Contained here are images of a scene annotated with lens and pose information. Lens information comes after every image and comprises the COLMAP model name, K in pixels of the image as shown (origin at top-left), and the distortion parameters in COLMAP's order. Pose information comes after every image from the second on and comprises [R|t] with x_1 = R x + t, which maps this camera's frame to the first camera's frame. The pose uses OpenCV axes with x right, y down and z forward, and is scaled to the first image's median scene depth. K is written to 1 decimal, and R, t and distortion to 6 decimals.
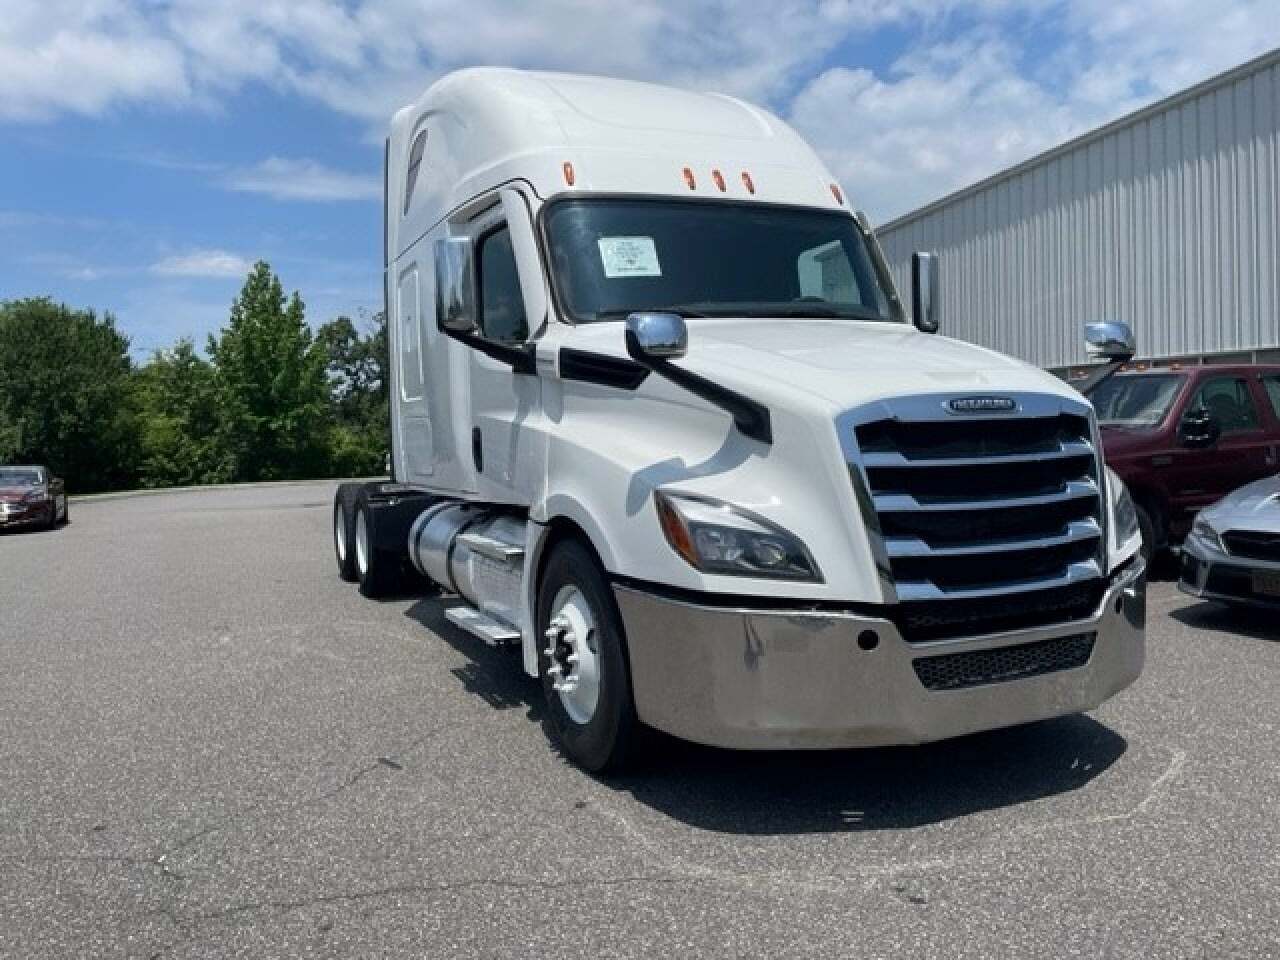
lens RADIAL K [[938.5, 0, 630.7], [0, 938.5, 470.2], [0, 0, 1]] dist [0.051006, -0.059959]
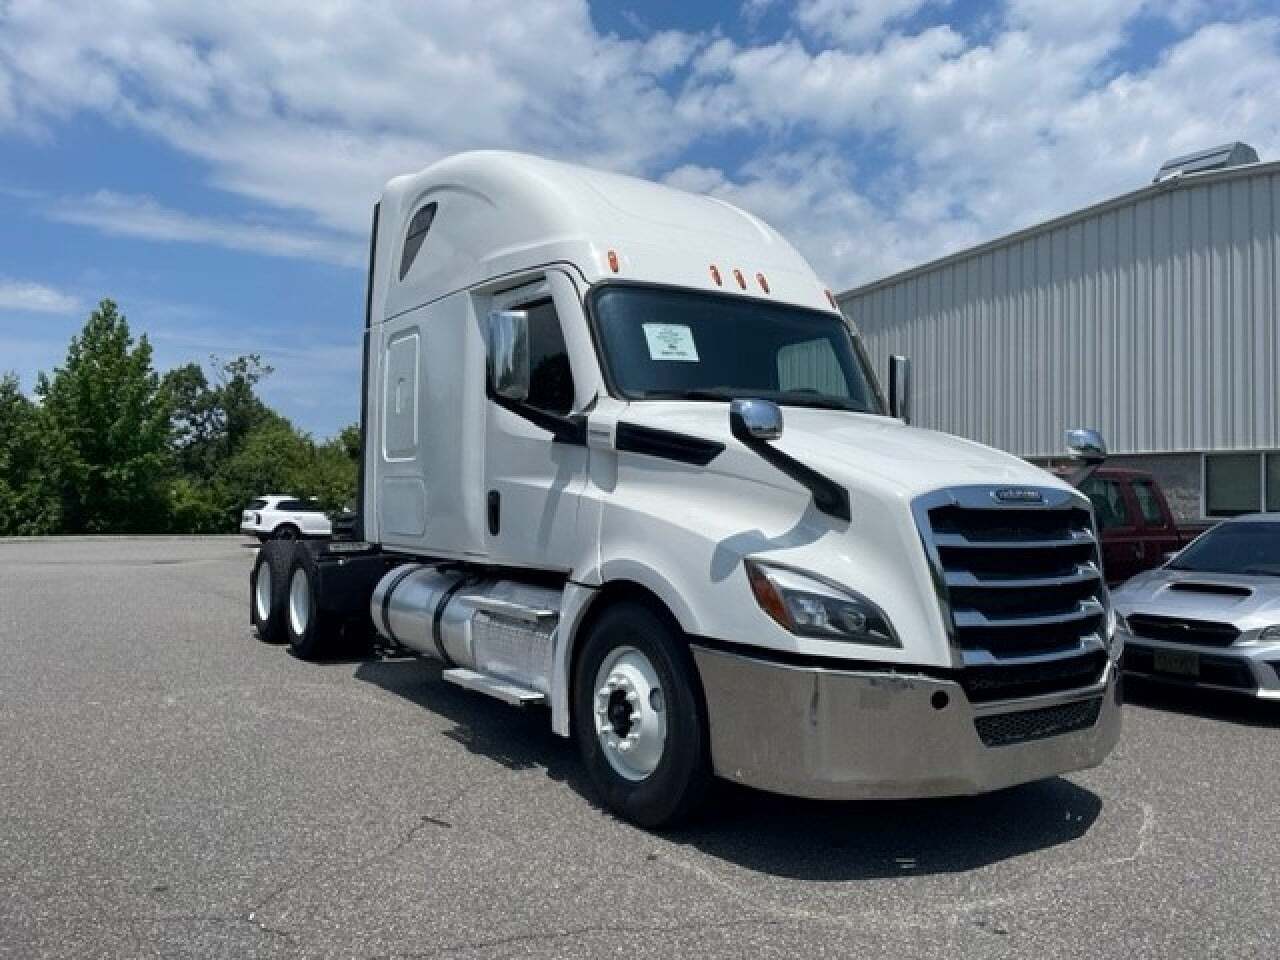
lens RADIAL K [[938.5, 0, 639.9], [0, 938.5, 471.8], [0, 0, 1]] dist [0.051006, -0.059959]
pose [[0.984791, 0.053516, 0.165296, -0.247049], [-0.041113, 0.996139, -0.077566, 0.008851], [-0.168808, 0.069590, 0.983189, -0.057333]]
